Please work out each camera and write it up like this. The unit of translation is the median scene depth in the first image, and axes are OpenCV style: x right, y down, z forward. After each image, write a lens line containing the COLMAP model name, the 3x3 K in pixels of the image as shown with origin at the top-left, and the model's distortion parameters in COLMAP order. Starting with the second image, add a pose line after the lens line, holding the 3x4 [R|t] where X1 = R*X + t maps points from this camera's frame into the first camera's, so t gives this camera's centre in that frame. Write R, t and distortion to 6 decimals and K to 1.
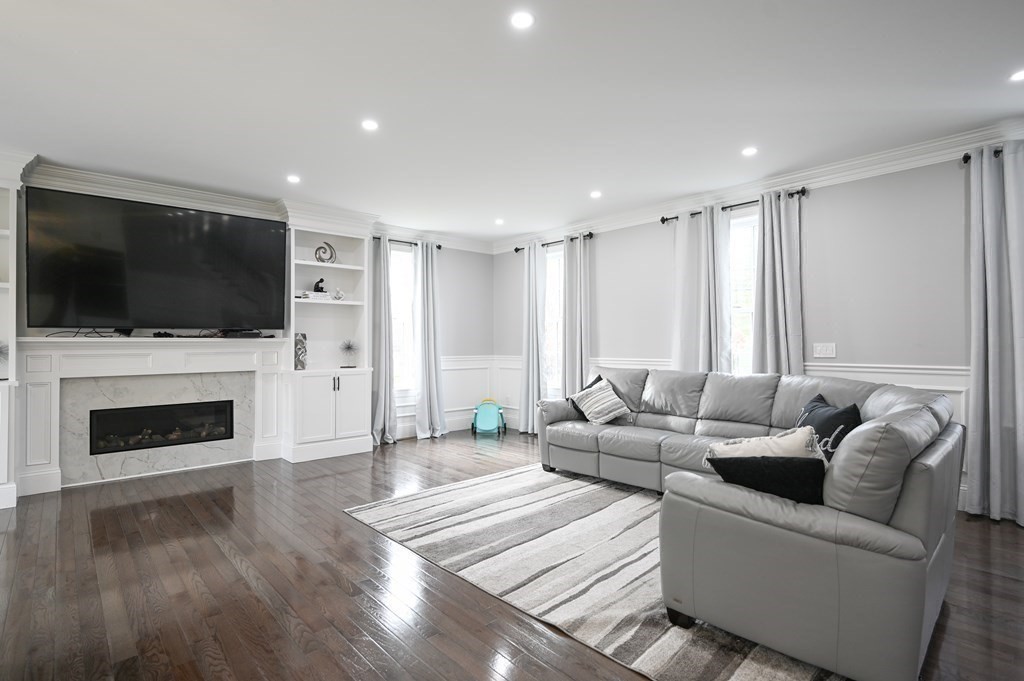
lens RADIAL K [[511.2, 0, 508.6], [0, 511.2, 340.8], [0, 0, 1]] dist [-0.006824, -0.000666]
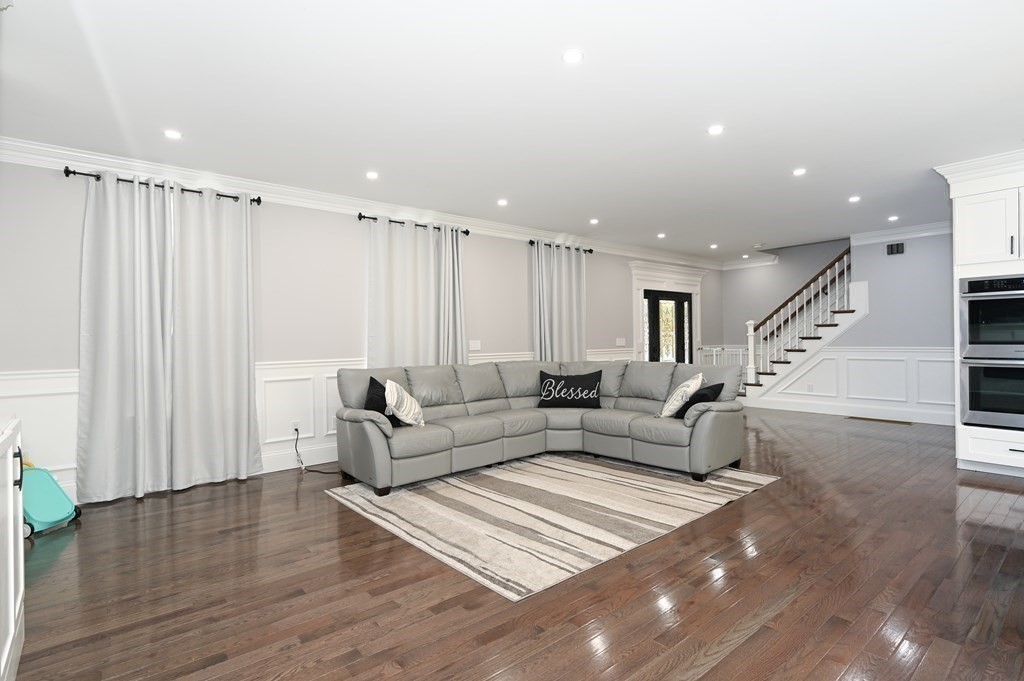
lens RADIAL K [[511.2, 0, 509.3], [0, 511.2, 341.2], [0, 0, 1]] dist [-0.006824, -0.000666]
pose [[0.020386, 0.000026, 0.999792, -0.892780], [0.002325, 0.999997, -0.000073, 0.005619], [-0.999789, 0.002326, 0.020386, 0.921154]]
